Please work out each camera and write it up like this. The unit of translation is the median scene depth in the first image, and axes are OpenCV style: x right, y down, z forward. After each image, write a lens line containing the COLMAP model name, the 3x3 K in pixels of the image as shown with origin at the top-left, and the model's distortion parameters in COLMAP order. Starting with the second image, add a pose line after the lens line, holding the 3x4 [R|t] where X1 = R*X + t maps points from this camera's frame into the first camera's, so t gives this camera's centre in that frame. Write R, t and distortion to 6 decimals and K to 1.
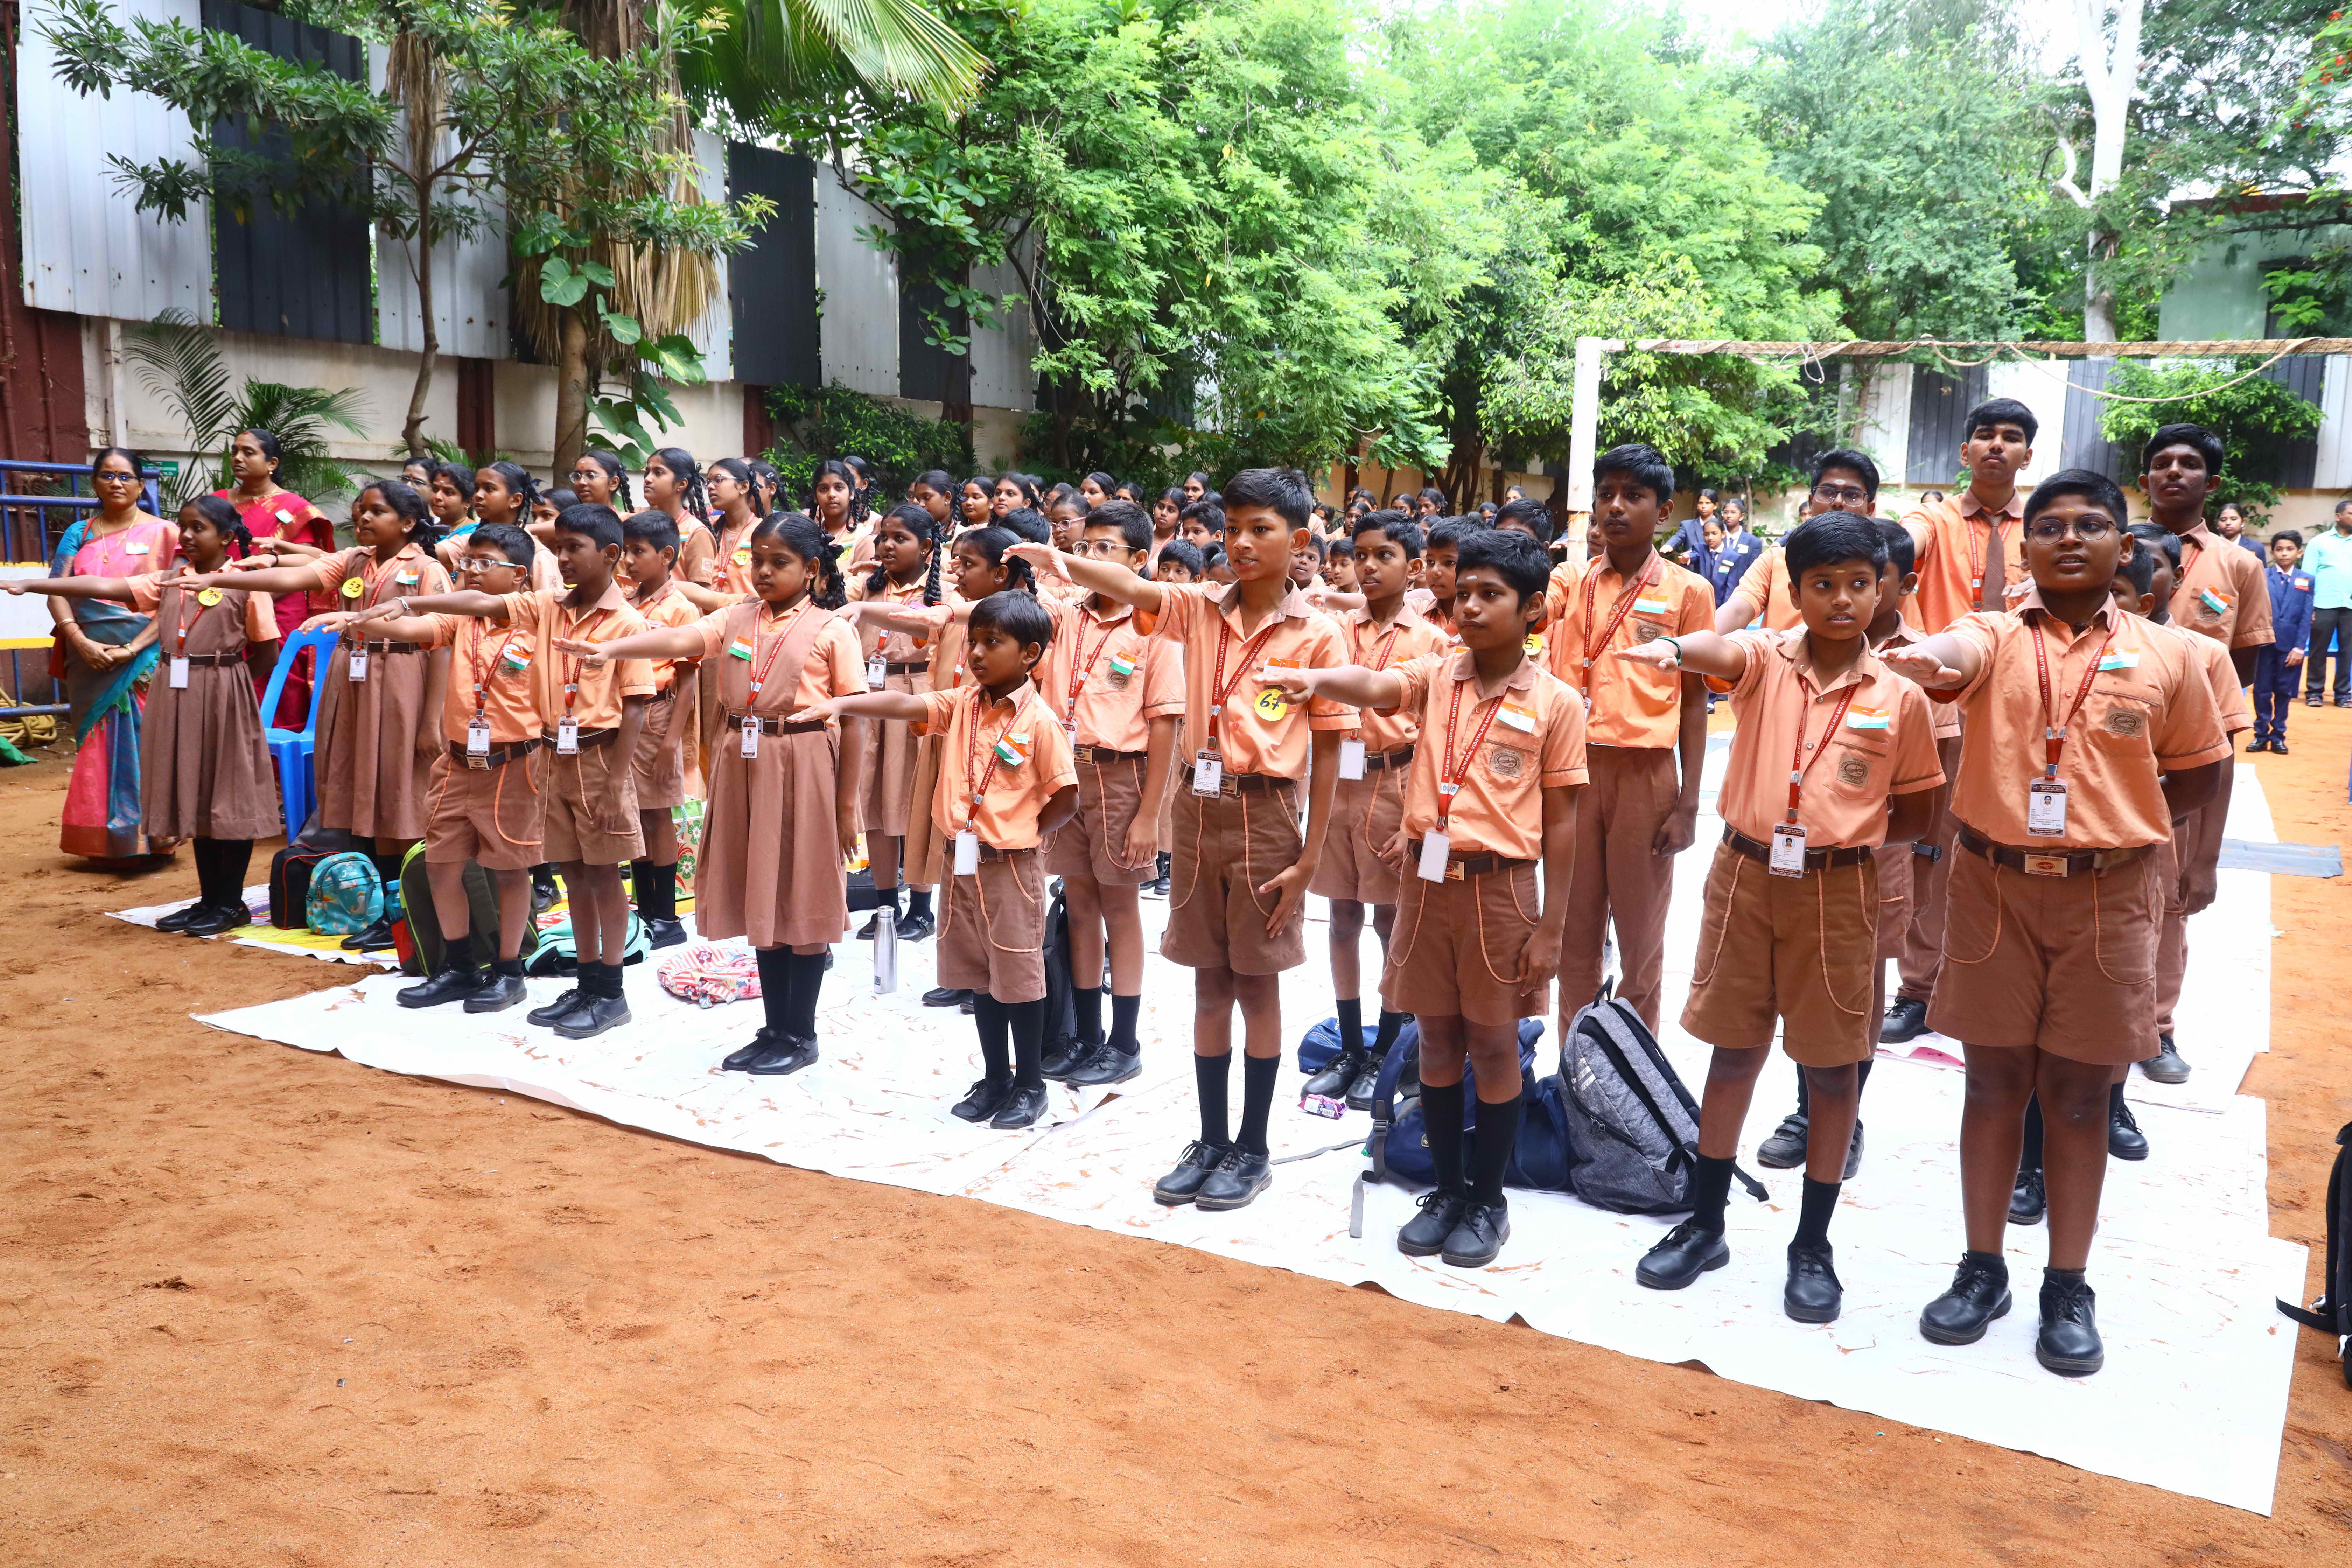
lens RADIAL K [[2021.8, 0, 1186.6], [0, 2021.8, 788.5], [0, 0, 1]] dist [0.021389, 0.017611]
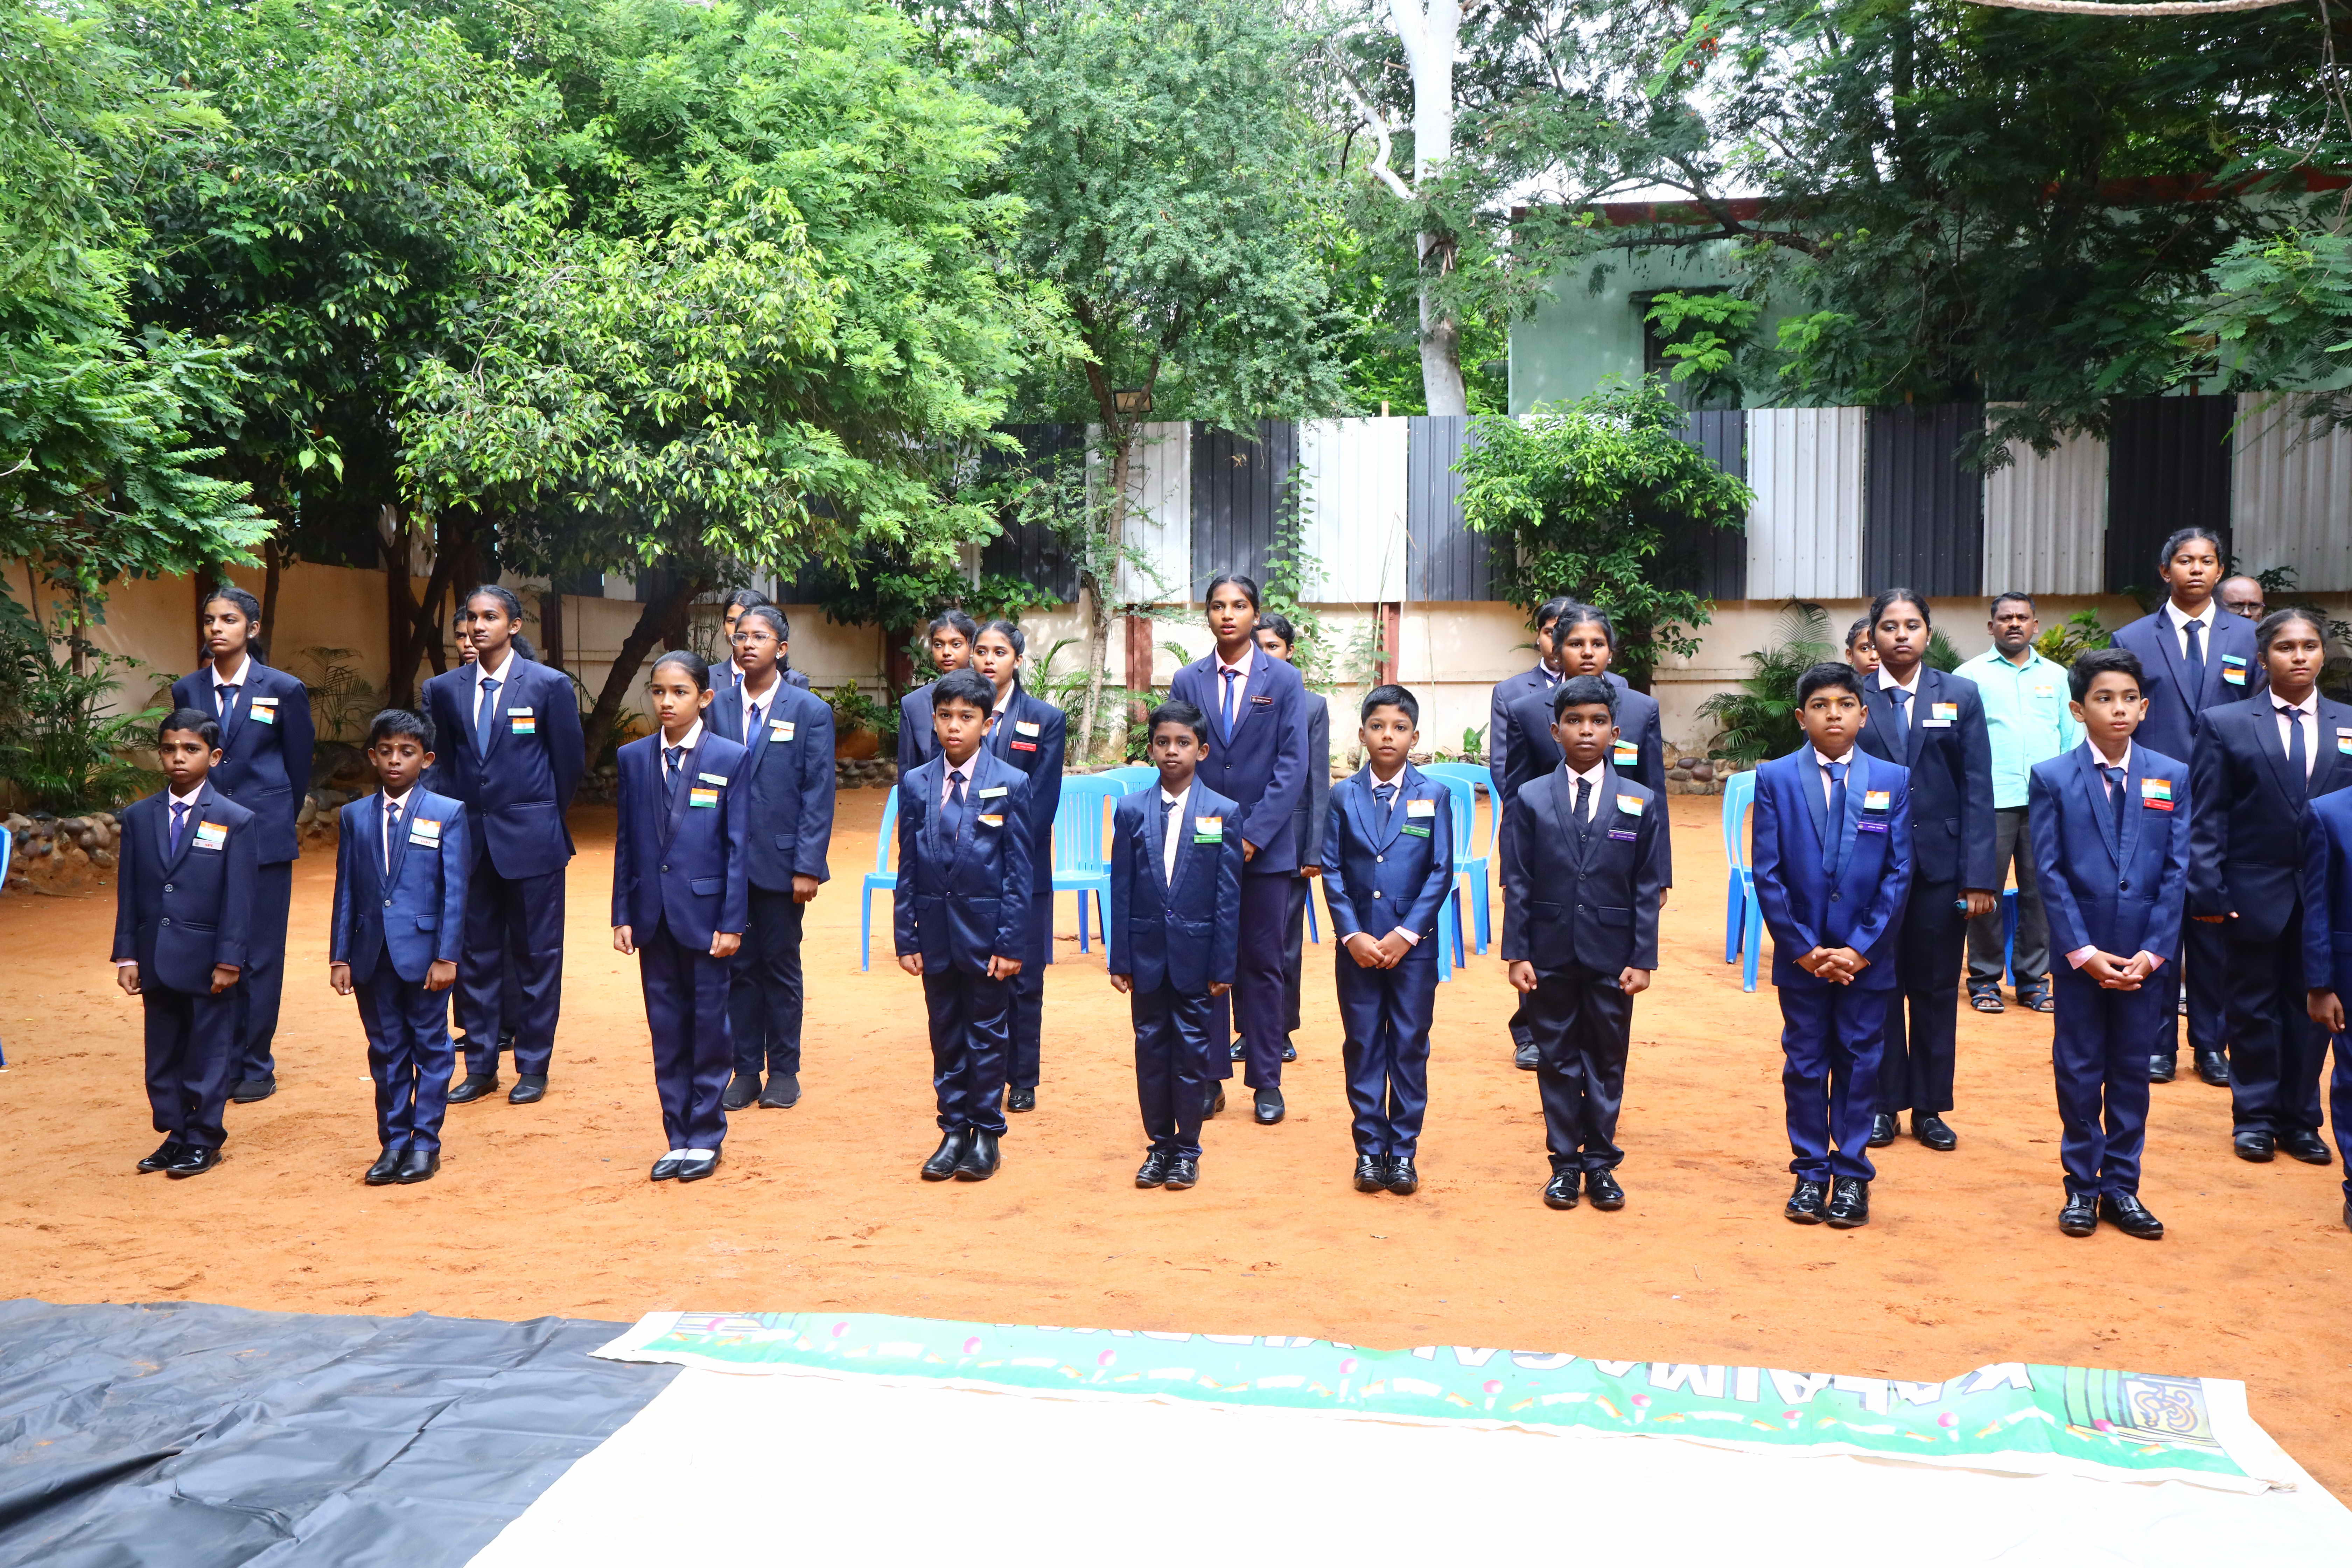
lens RADIAL K [[2371.3, 0, 1172.9], [0, 2371.3, 782.5], [0, 0, 1]] dist [-0.069878, 0.000000]
pose [[0.947577, -0.042254, 0.316721, 0.116289], [0.069191, 0.994834, -0.074288, -0.040634], [-0.311946, 0.092308, 0.945605, 0.318767]]
